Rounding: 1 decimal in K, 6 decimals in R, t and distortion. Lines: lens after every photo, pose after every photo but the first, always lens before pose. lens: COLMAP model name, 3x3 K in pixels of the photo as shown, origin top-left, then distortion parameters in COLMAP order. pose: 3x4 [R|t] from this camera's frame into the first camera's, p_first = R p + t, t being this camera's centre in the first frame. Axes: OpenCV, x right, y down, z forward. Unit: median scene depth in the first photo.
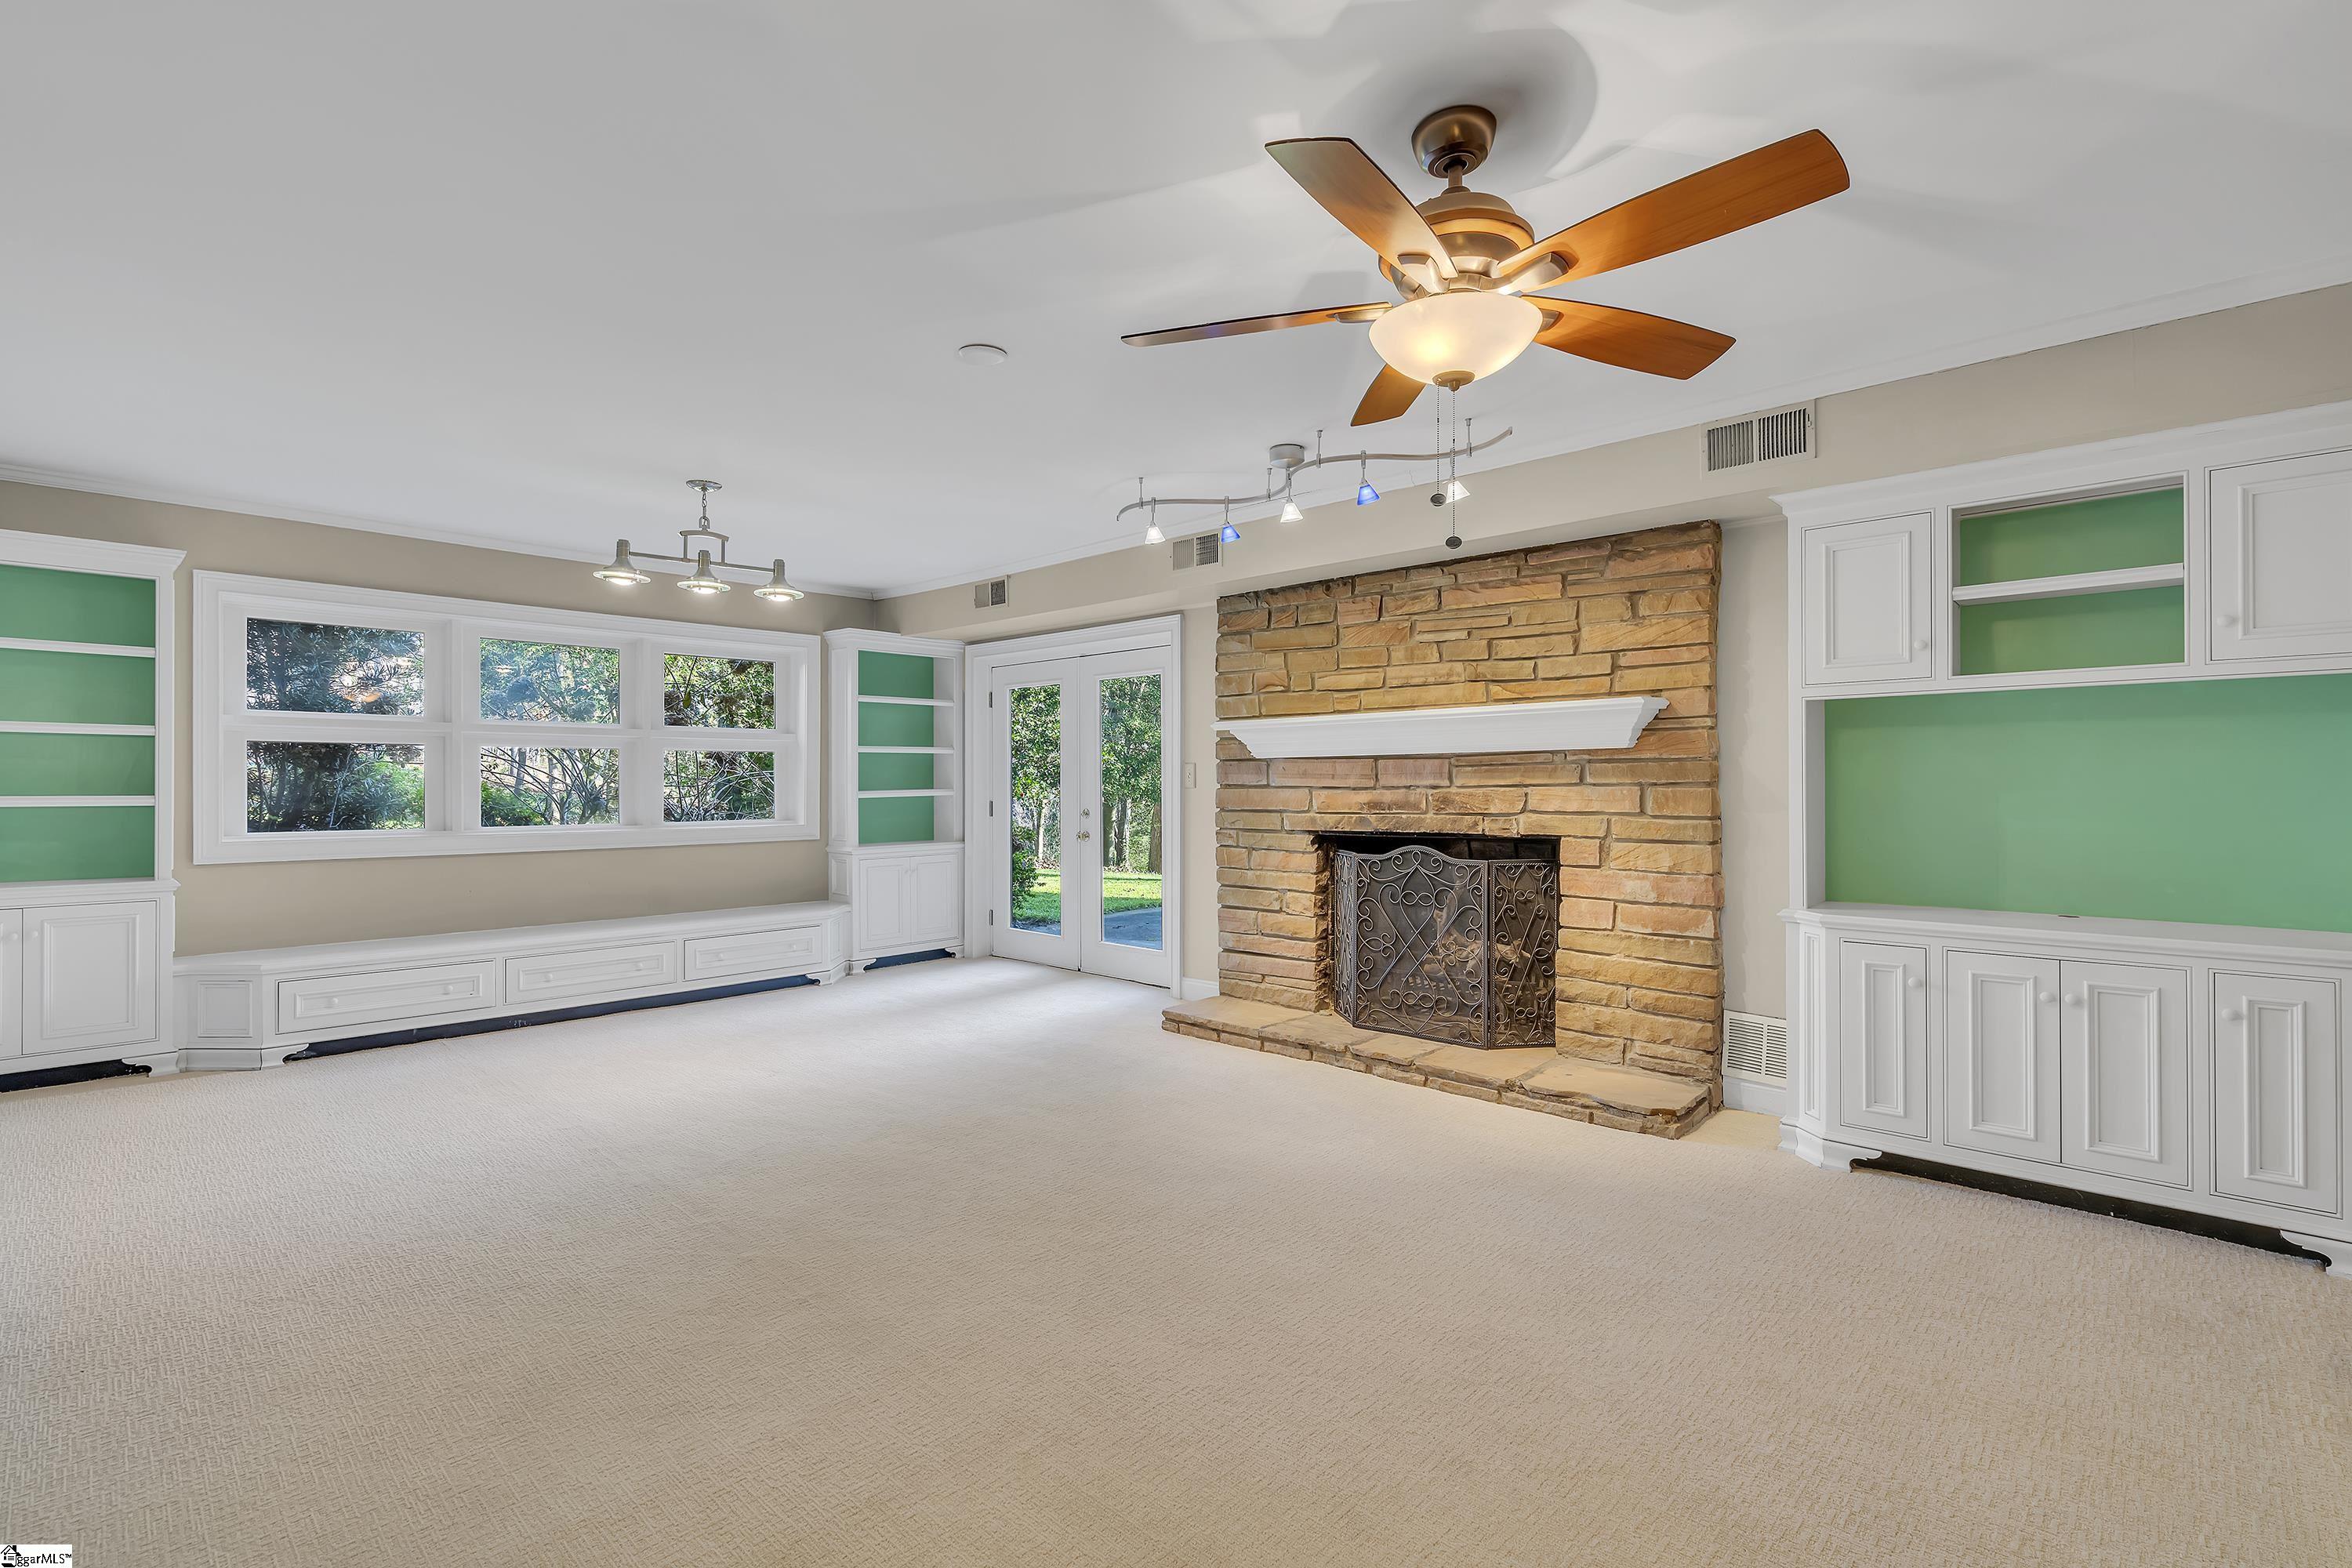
lens RADIAL K [[1081.4, 0, 1179.9], [0, 1081.4, 783.6], [0, 0, 1]] dist [0.000042, 0.000239]
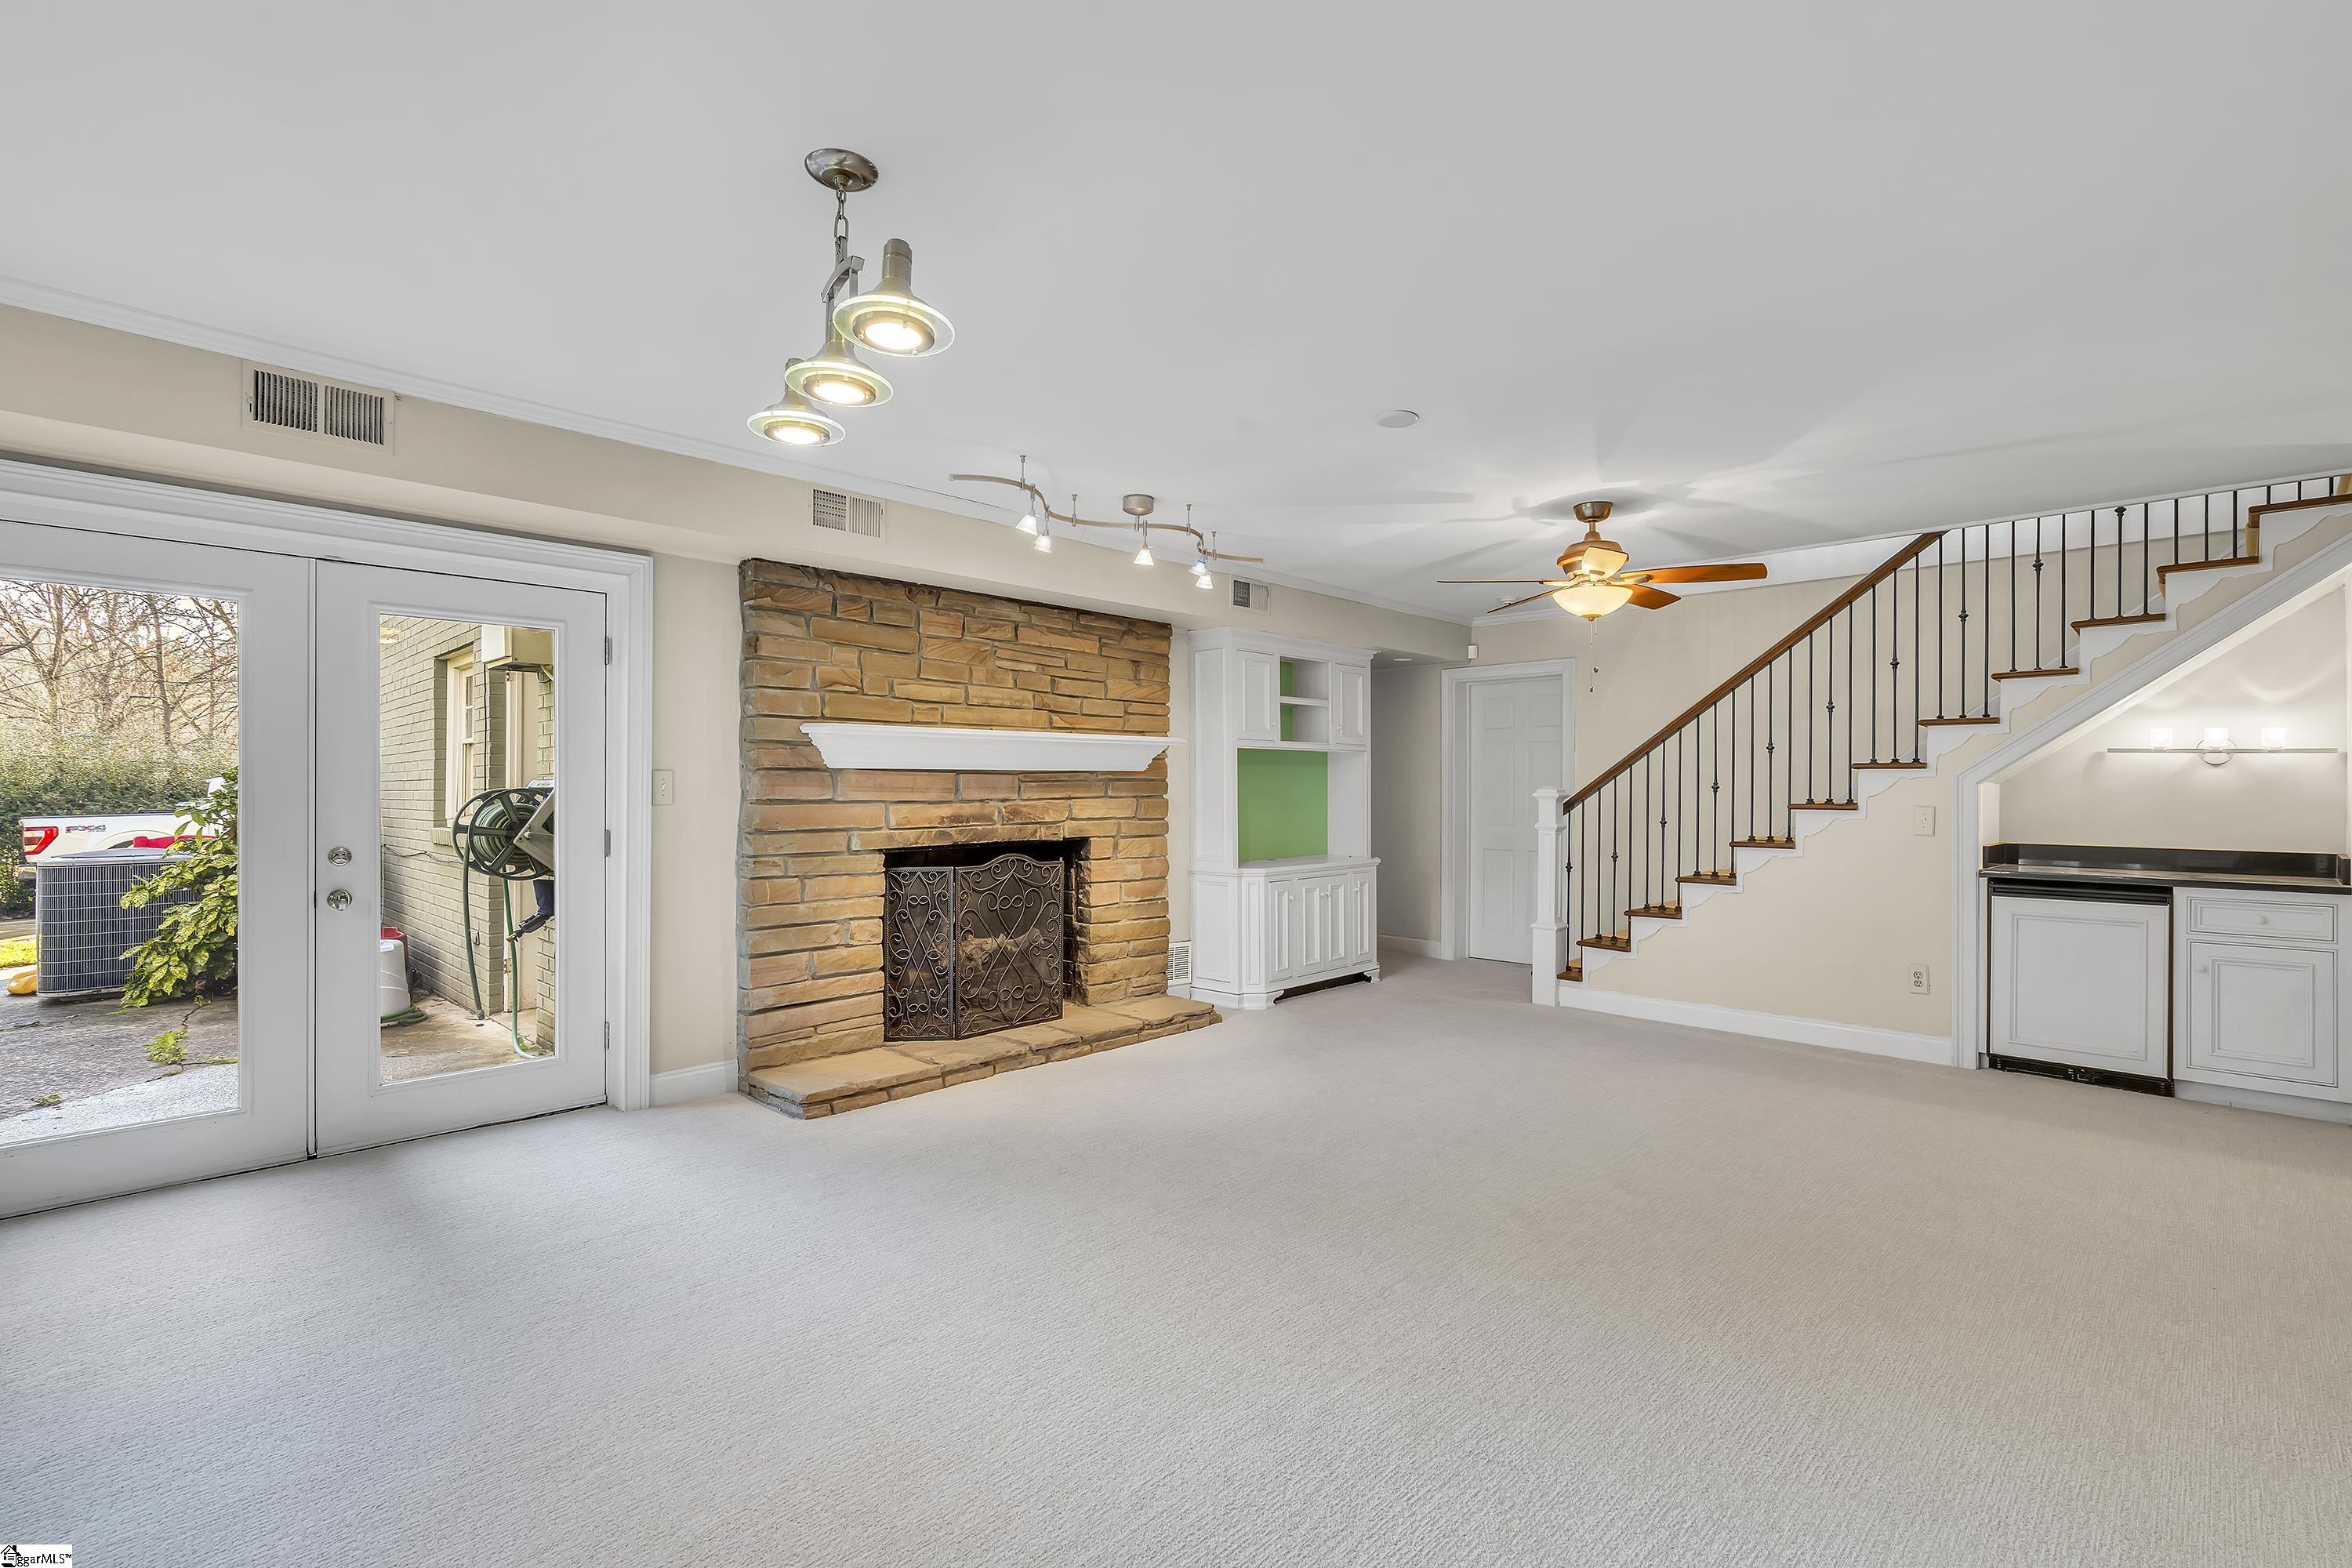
lens RADIAL K [[1081.4, 0, 1179.7], [0, 1081.4, 785.1], [0, 0, 1]] dist [0.000042, 0.000239]
pose [[0.004912, 0.003509, 0.999982, -0.846347], [-0.001664, 0.999992, -0.003501, -0.008367], [-0.999987, -0.001647, 0.004917, 0.793548]]
